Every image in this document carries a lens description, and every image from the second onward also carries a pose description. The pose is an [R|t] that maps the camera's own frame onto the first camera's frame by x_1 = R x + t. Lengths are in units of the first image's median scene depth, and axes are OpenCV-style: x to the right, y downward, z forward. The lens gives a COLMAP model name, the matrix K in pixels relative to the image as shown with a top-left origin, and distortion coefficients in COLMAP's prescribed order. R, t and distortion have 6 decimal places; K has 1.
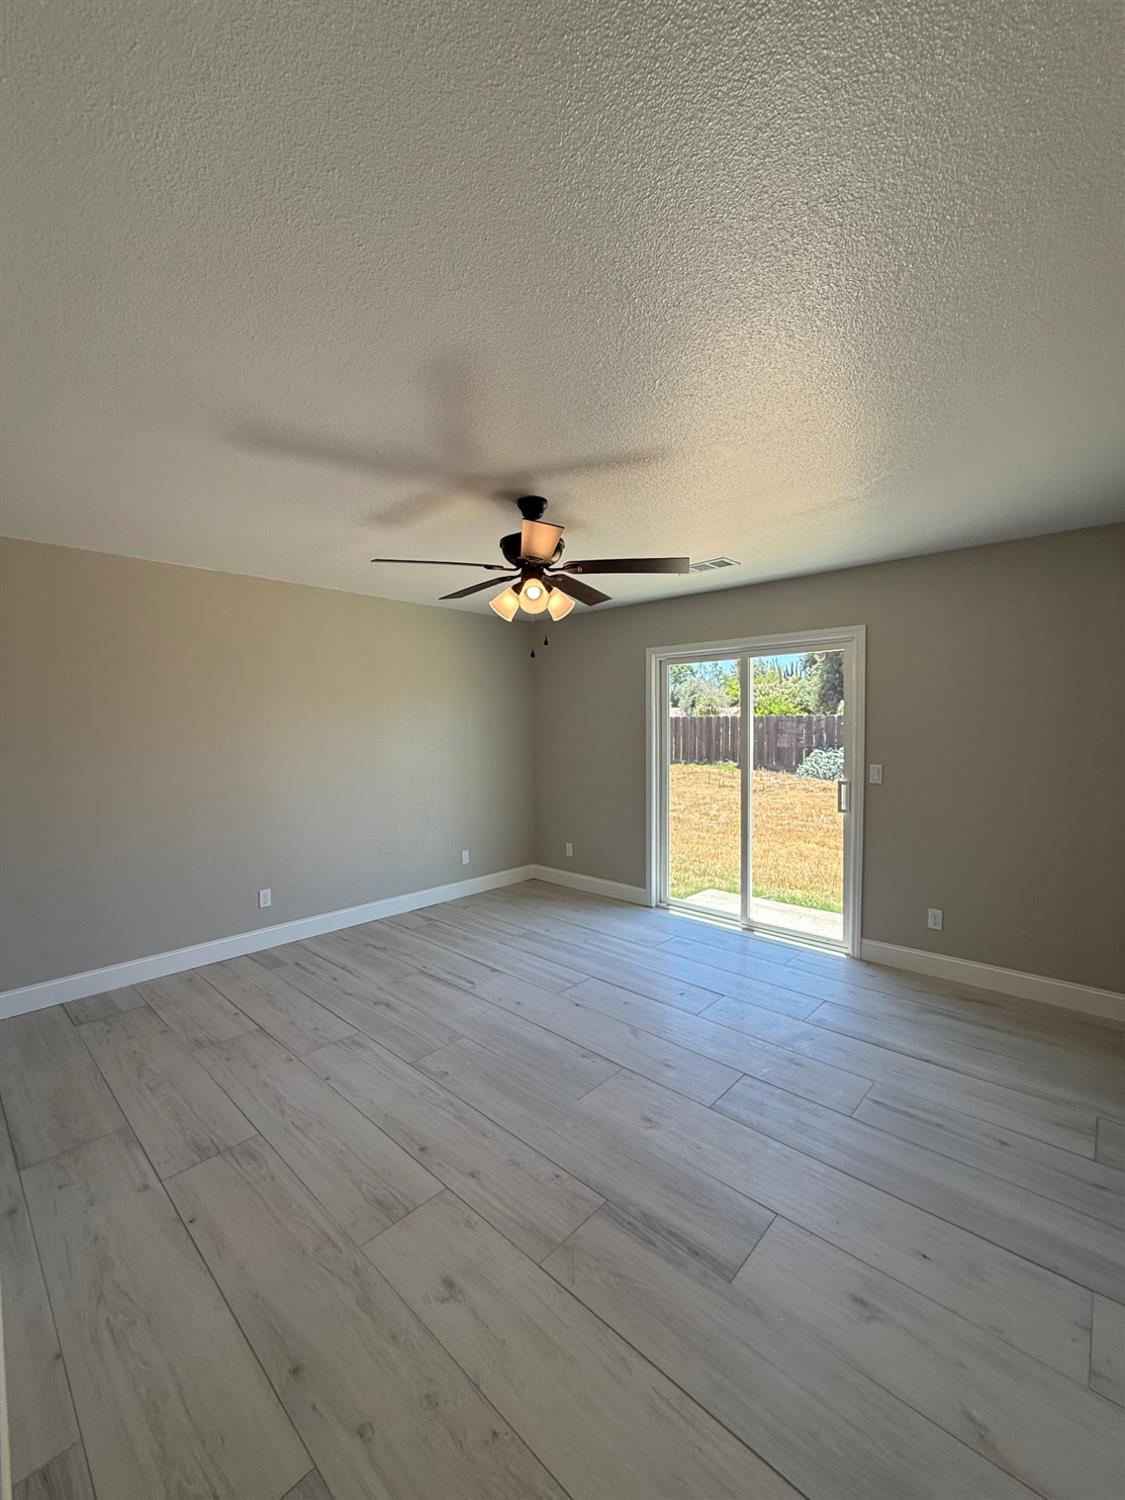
lens RADIAL K [[606.2, 0, 577.3], [0, 606.2, 752.2], [0, 0, 1]] dist [-0.001632, 0.002170]
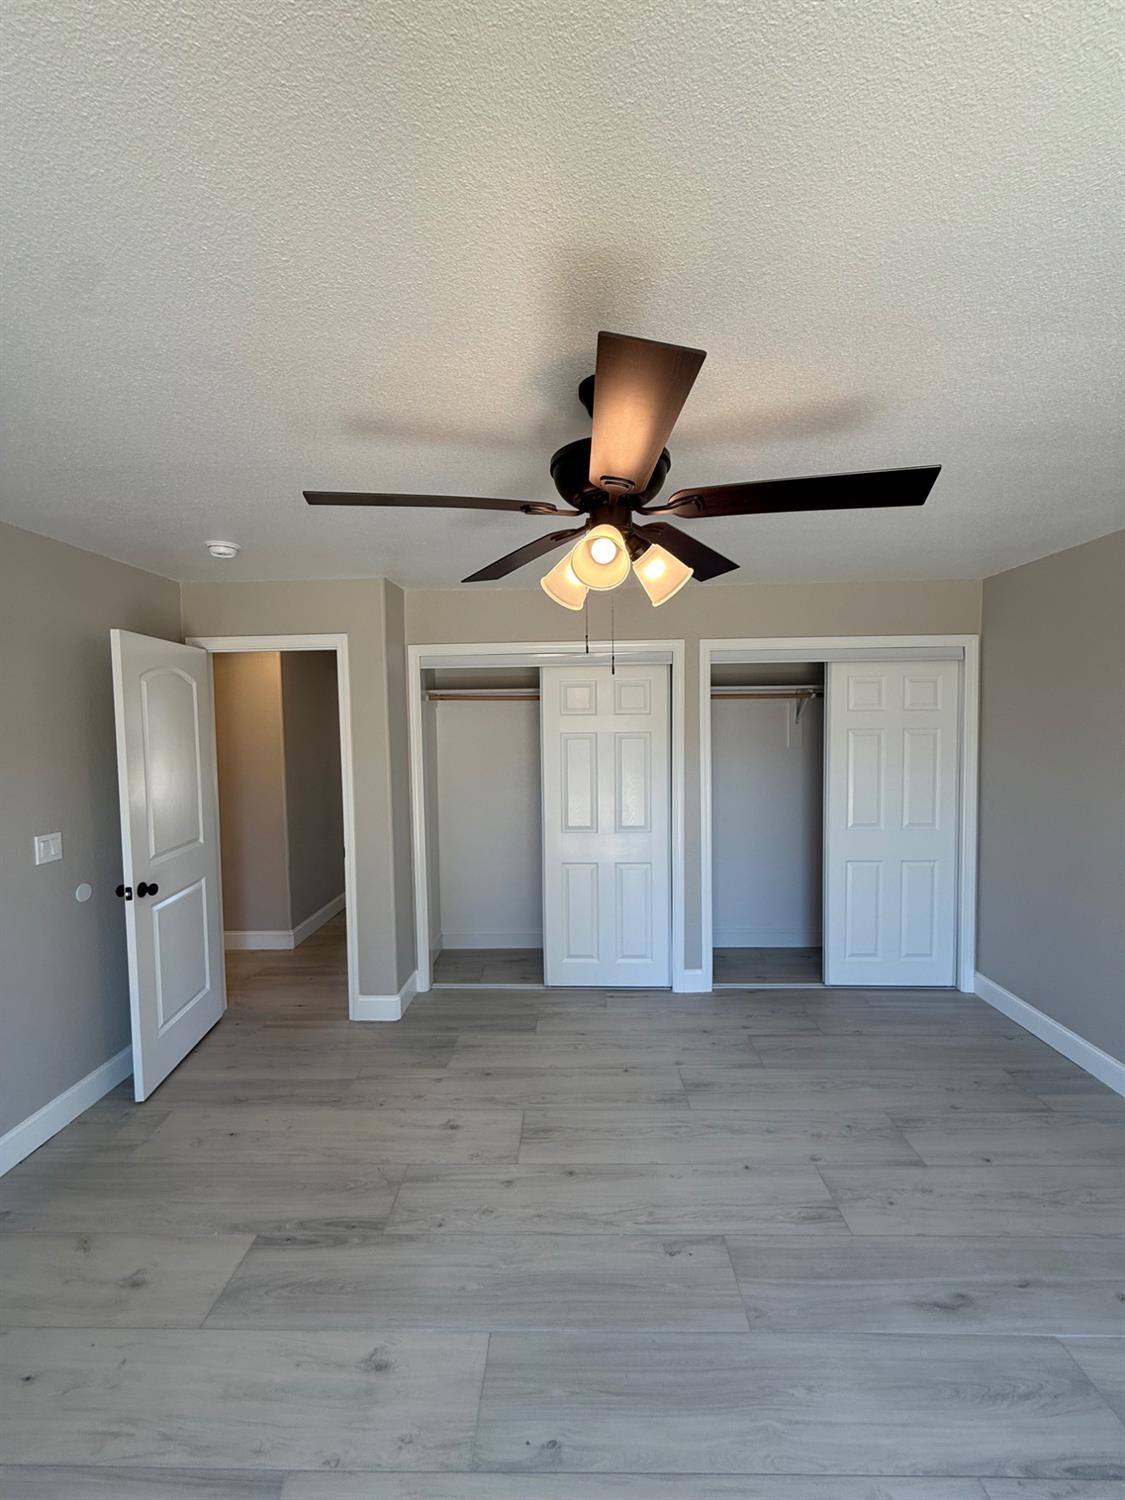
lens RADIAL K [[593.9, 0, 562.5], [0, 593.9, 750.0], [0, 0, 1]] dist [0.003687, 0.000672]
pose [[-0.762535, 0.050960, -0.644937, 0.308799], [-0.010957, 0.995733, 0.091633, -0.139988], [0.646854, 0.076939, -0.758723, 1.362375]]
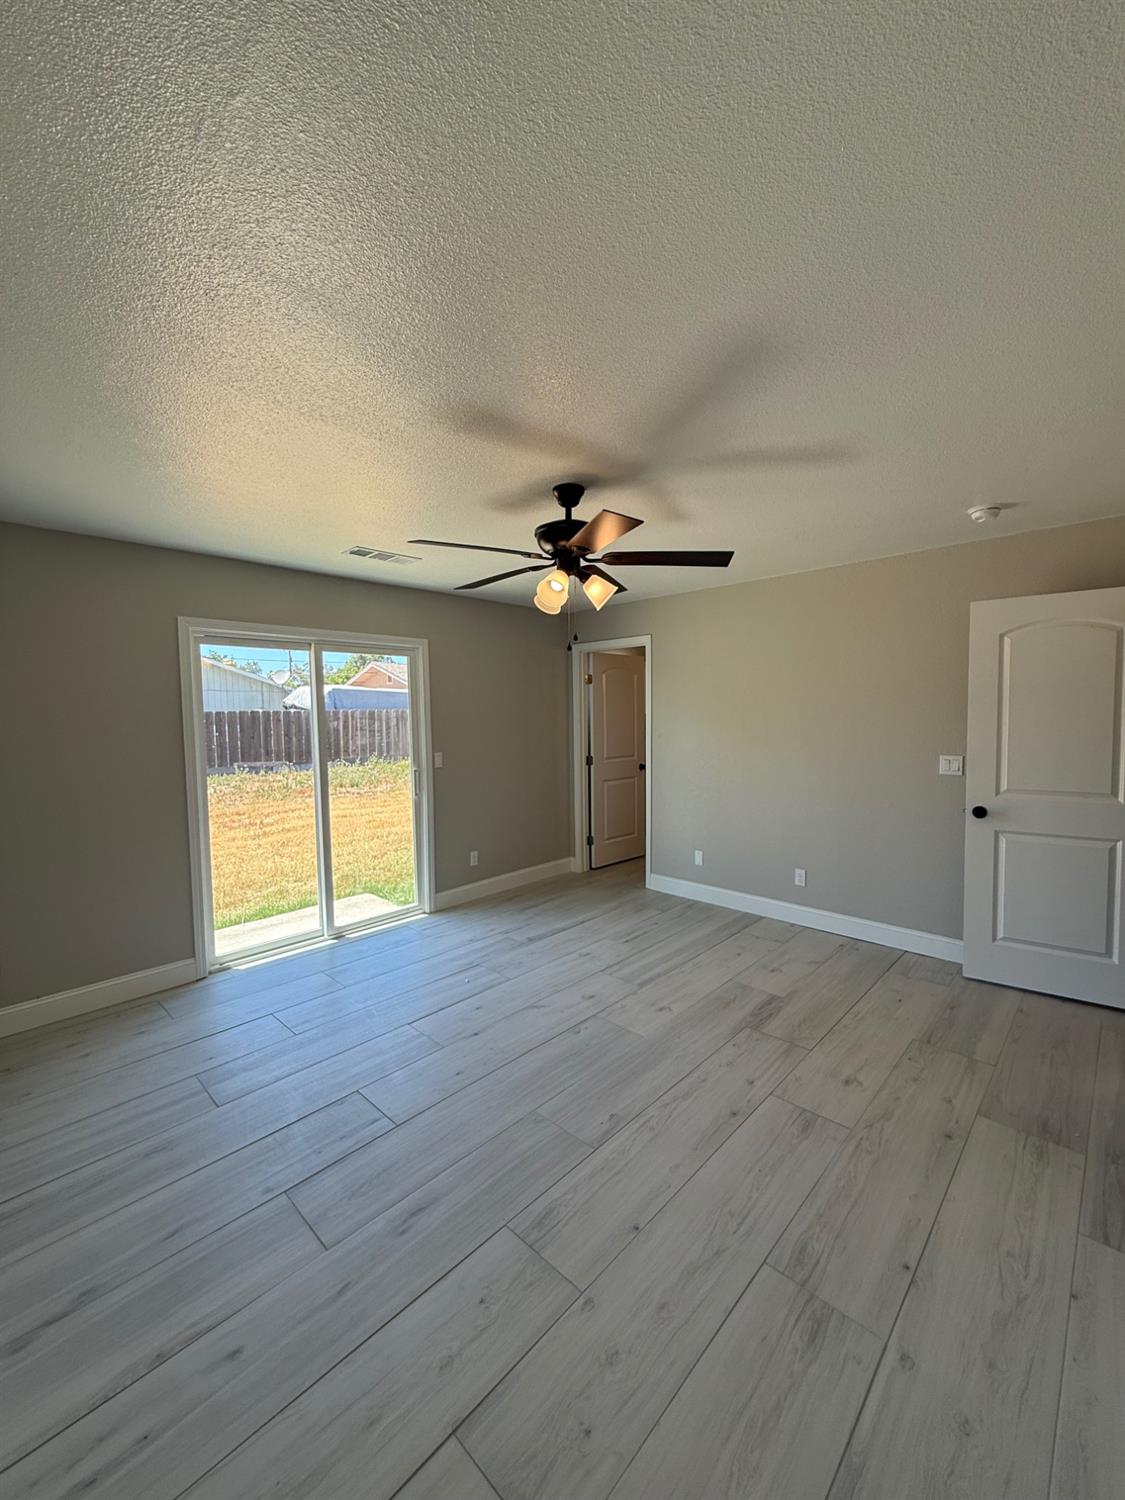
lens RADIAL K [[593.9, 0, 562.5], [0, 593.9, 750.0], [0, 0, 1]] dist [0.003687, 0.000672]
pose [[0.028933, -0.056517, 0.997982, -1.012161], [0.059770, 0.996712, 0.054713, -0.050873], [-0.997793, 0.058066, 0.032216, 0.974428]]
